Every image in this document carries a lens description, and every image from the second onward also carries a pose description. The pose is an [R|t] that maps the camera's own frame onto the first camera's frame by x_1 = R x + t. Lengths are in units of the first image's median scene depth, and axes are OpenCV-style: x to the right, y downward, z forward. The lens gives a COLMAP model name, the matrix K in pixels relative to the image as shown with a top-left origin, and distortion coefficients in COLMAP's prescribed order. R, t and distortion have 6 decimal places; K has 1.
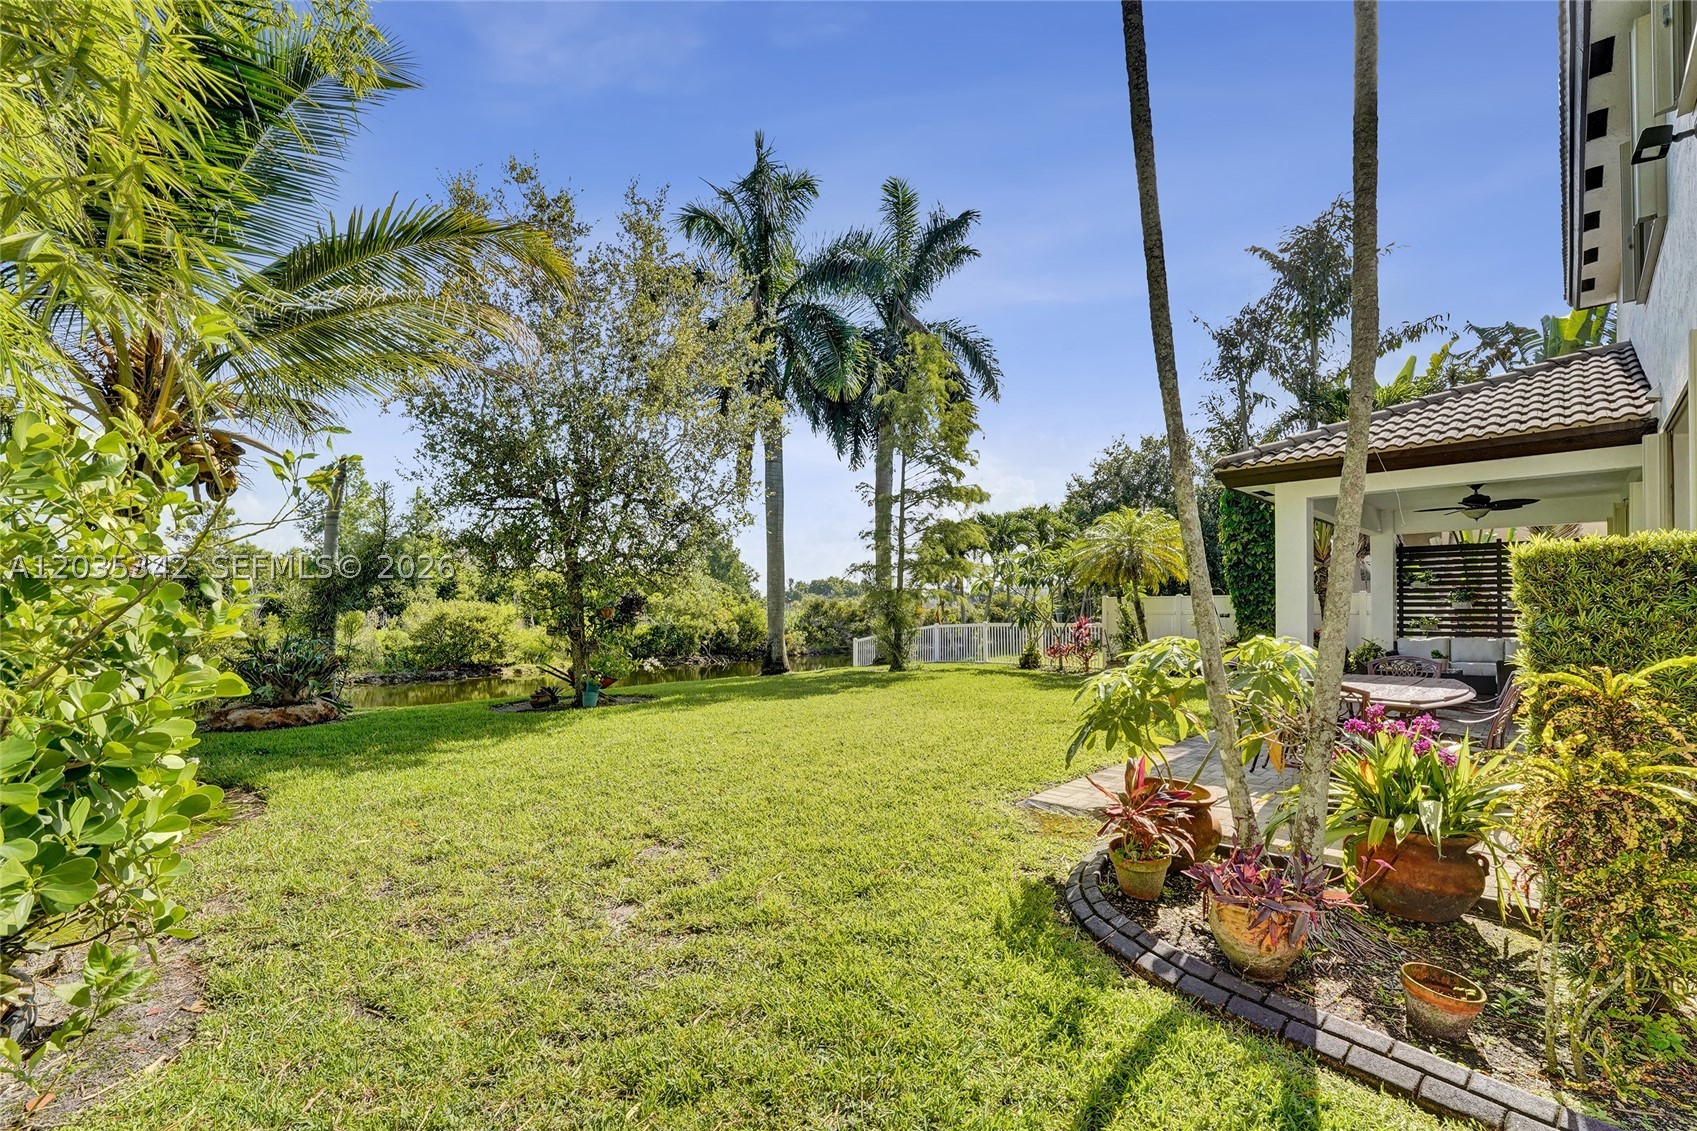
lens RADIAL K [[696.9, 0, 845.8], [0, 696.9, 625.9], [0, 0, 1]] dist [-0.031556, 0.004443]
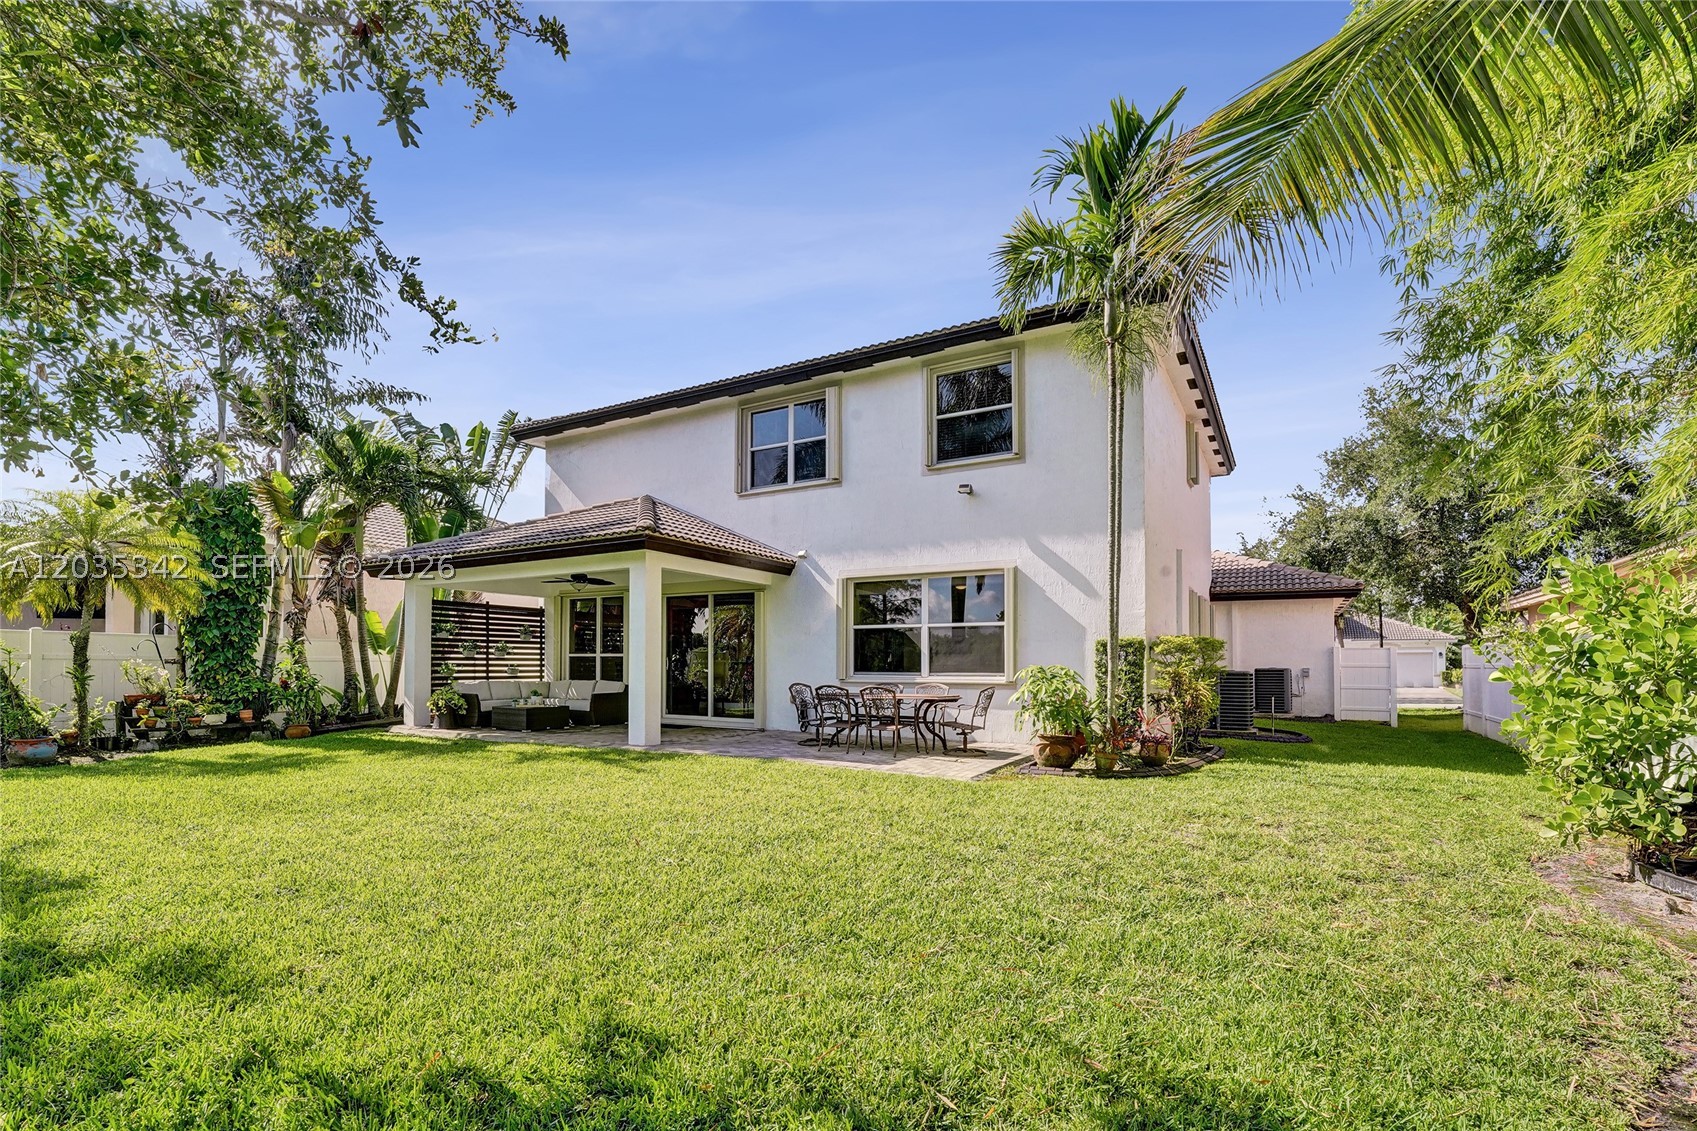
lens RADIAL K [[741.1, 0, 835.6], [0, 741.1, 657.5], [0, 0, 1]] dist [-0.017760, -0.001431]
pose [[-0.249755, 0.011672, 0.968239, -0.317080], [0.017156, 0.999824, -0.007627, -0.001495], [-0.968157, 0.014706, -0.249911, 0.428253]]
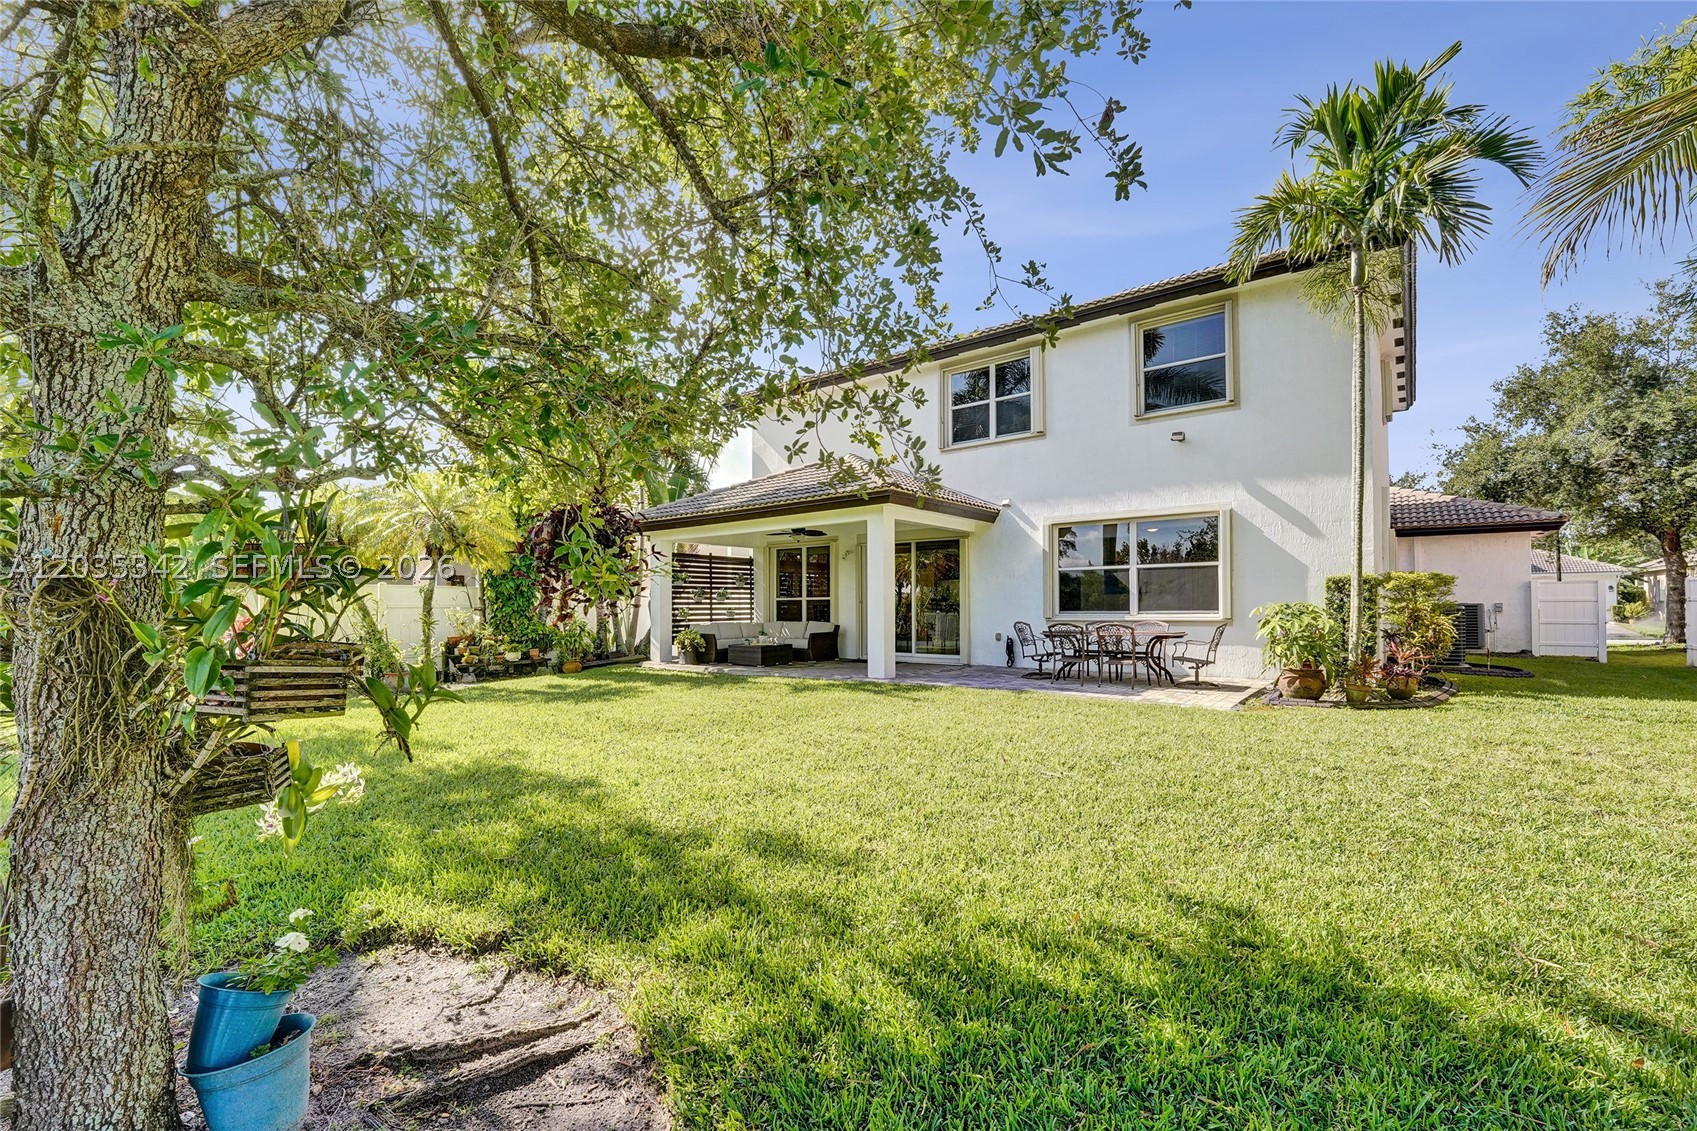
lens RADIAL K [[696.9, 0, 837.2], [0, 696.9, 608.2], [0, 0, 1]] dist [-0.031556, 0.004443]
pose [[-0.104952, 0.002121, 0.994475, -0.320781], [0.029011, 0.999579, 0.000930, -0.003069], [-0.994054, 0.028948, -0.104970, 0.532098]]
